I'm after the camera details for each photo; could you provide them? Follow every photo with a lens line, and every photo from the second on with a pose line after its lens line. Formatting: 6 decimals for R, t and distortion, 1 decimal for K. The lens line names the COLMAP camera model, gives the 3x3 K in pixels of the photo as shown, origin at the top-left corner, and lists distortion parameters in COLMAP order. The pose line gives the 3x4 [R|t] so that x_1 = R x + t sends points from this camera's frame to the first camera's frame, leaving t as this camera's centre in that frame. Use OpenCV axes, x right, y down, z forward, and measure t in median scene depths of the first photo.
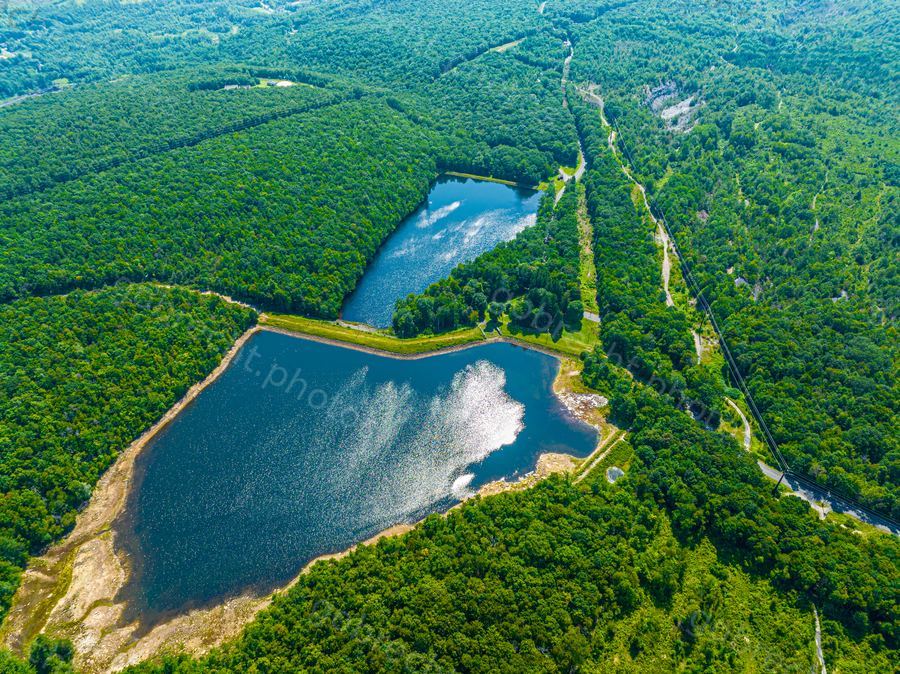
lens RADIAL K [[635.8, 0, 450.6], [0, 635.8, 338.1], [0, 0, 1]] dist [-0.050125, 0.023070]
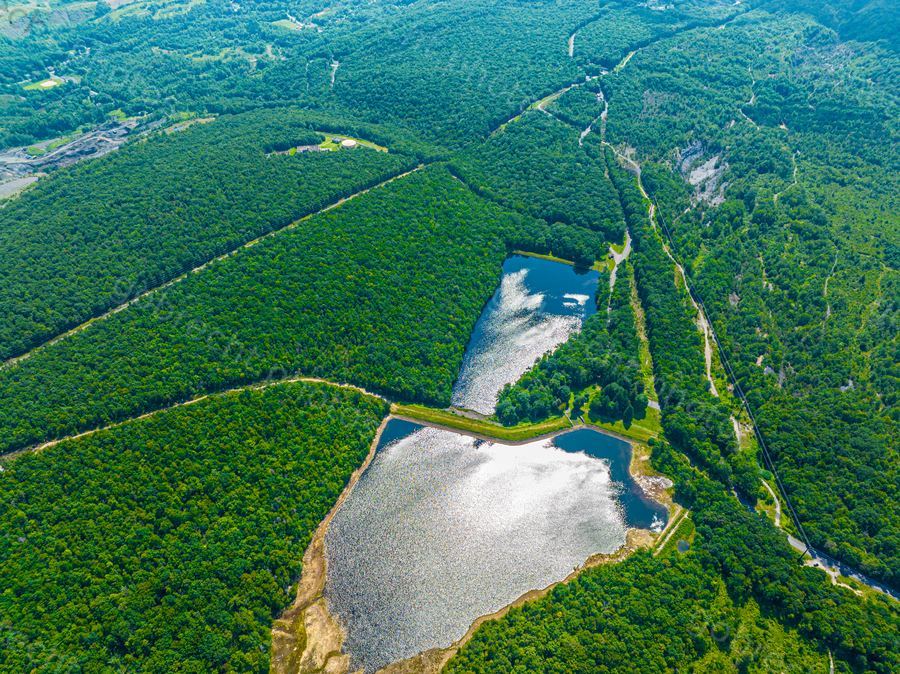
lens RADIAL K [[635.8, 0, 451.5], [0, 635.8, 336.9], [0, 0, 1]] dist [-0.050125, 0.023070]
pose [[0.999928, -0.004198, 0.011250, -0.180395], [0.003625, 0.998719, 0.050469, -0.217975], [-0.011447, -0.050425, 0.998662, -0.233767]]
